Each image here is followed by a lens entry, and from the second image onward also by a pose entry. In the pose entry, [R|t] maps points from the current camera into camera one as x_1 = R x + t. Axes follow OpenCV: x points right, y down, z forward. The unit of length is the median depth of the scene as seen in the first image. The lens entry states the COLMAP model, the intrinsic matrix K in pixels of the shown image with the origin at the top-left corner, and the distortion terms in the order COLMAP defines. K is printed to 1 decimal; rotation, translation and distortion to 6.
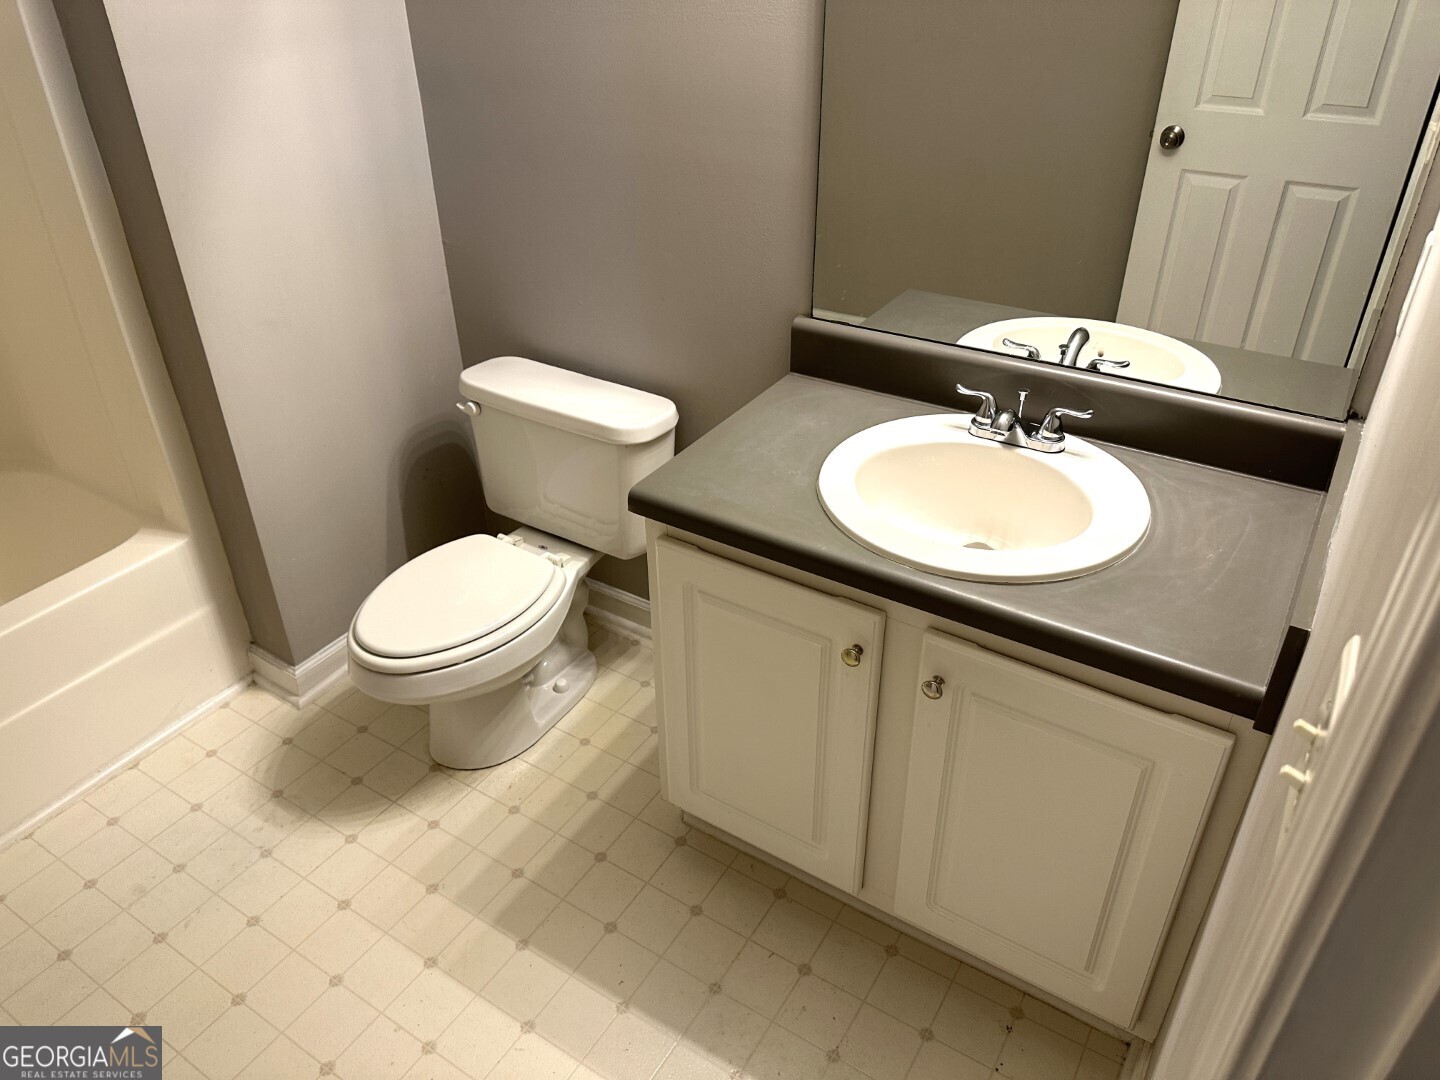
lens RADIAL K [[1011.1, 0, 713.9], [0, 1011.1, 520.6], [0, 0, 1]] dist [0.081108, -0.105352]
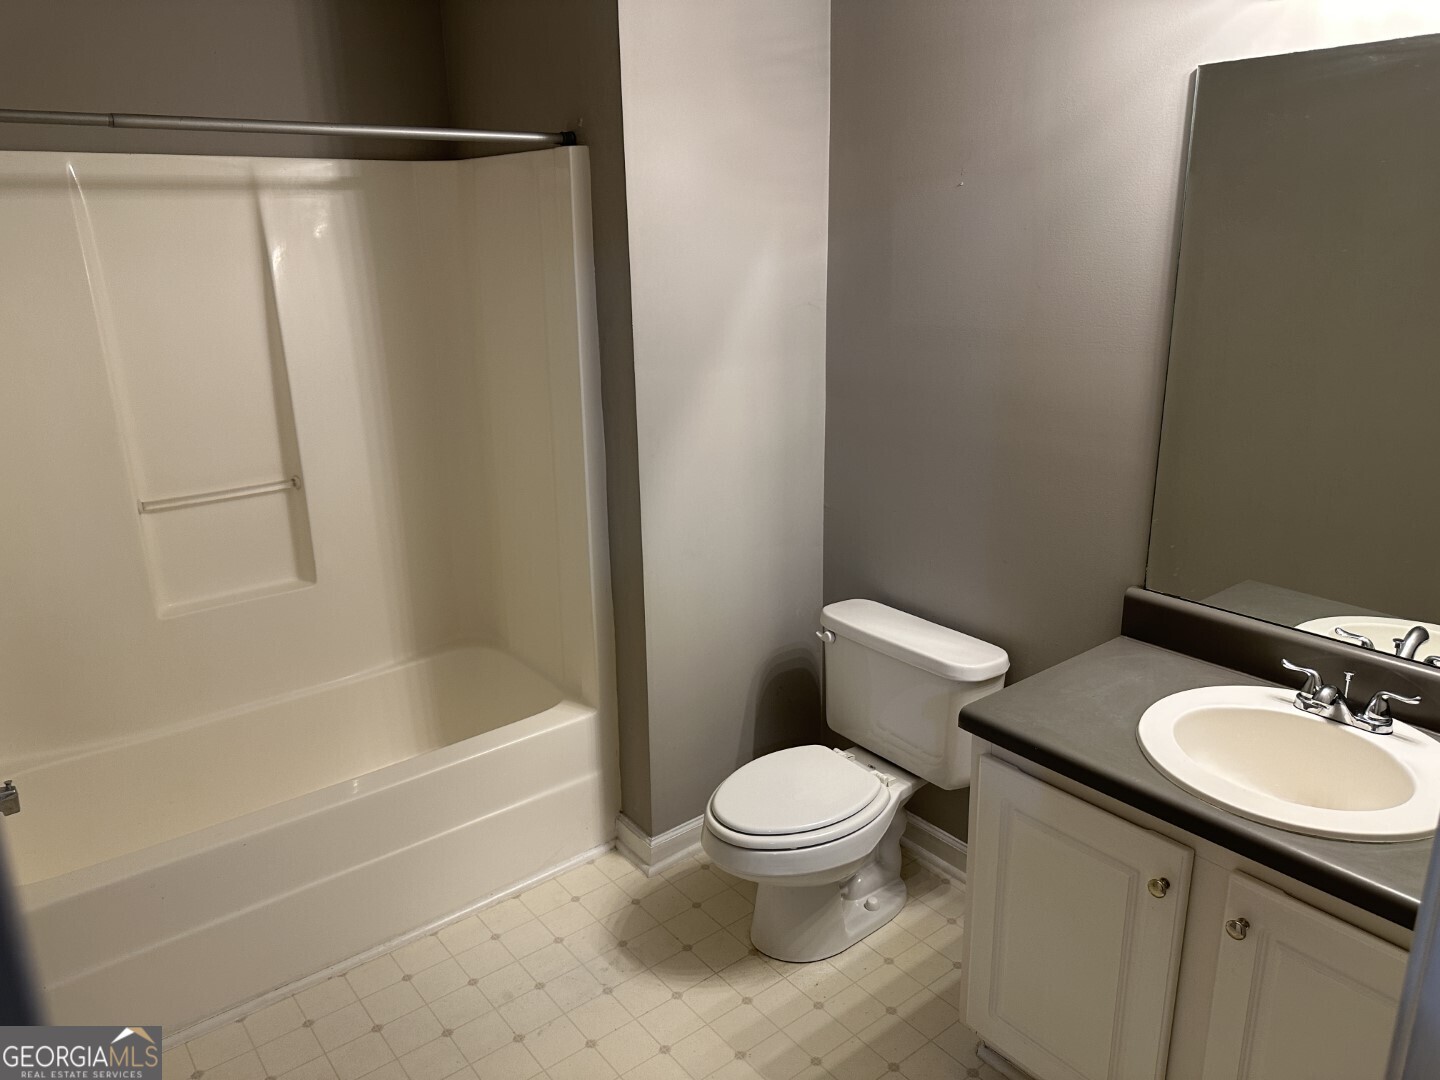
lens RADIAL K [[1034.9, 0, 720.0], [0, 1034.9, 540.0], [0, 0, 1]] dist [0.083861, -0.124252]
pose [[0.947058, 0.089925, -0.308211, 0.003579], [-0.165782, 0.959065, -0.229588, 0.081732], [0.274949, 0.268529, 0.923198, -0.189219]]
